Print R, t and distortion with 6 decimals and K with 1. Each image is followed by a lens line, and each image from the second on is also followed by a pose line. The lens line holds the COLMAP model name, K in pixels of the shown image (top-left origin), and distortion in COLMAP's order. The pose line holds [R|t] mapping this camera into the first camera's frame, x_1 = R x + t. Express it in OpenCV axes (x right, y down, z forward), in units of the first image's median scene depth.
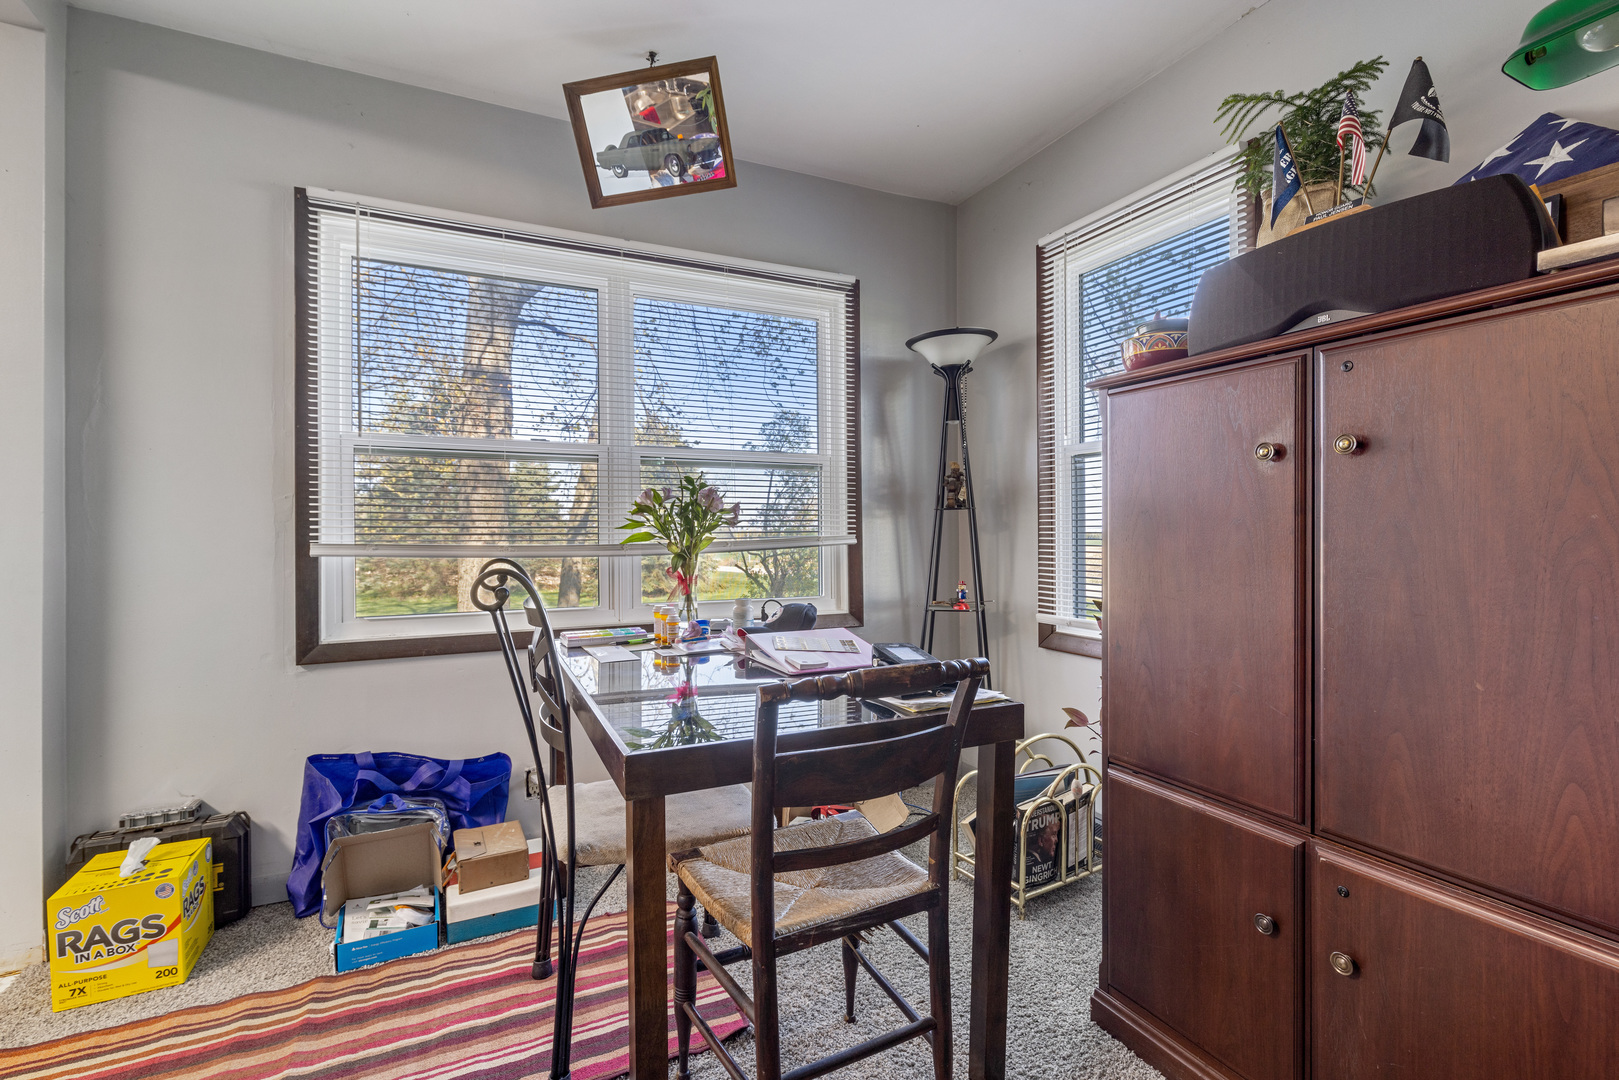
lens RADIAL K [[732.1, 0, 802.5], [0, 732.1, 535.6], [0, 0, 1]] dist [0.003274, -0.000780]
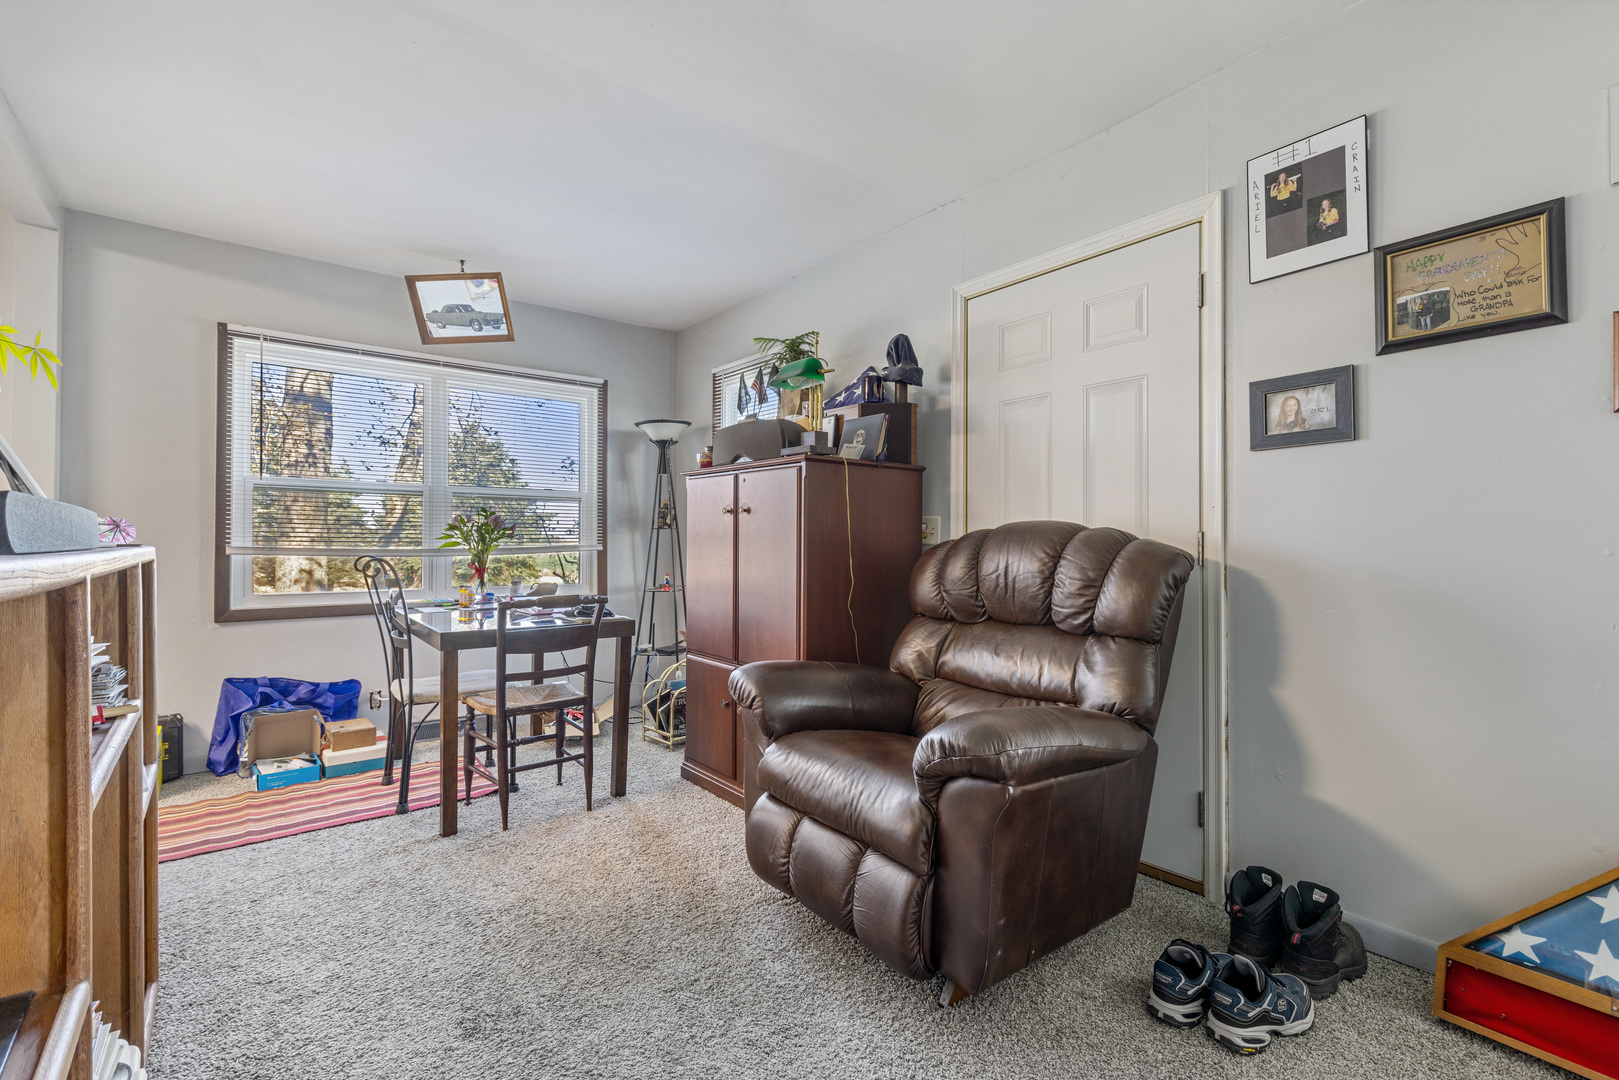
lens RADIAL K [[732.1, 0, 810.4], [0, 732.1, 537.6], [0, 0, 1]] dist [0.003274, -0.000780]
pose [[0.973521, 0.010530, 0.228357, 0.199247], [-0.007791, 0.999887, -0.012891, 0.002556], [-0.228467, 0.010770, 0.973492, -0.833985]]
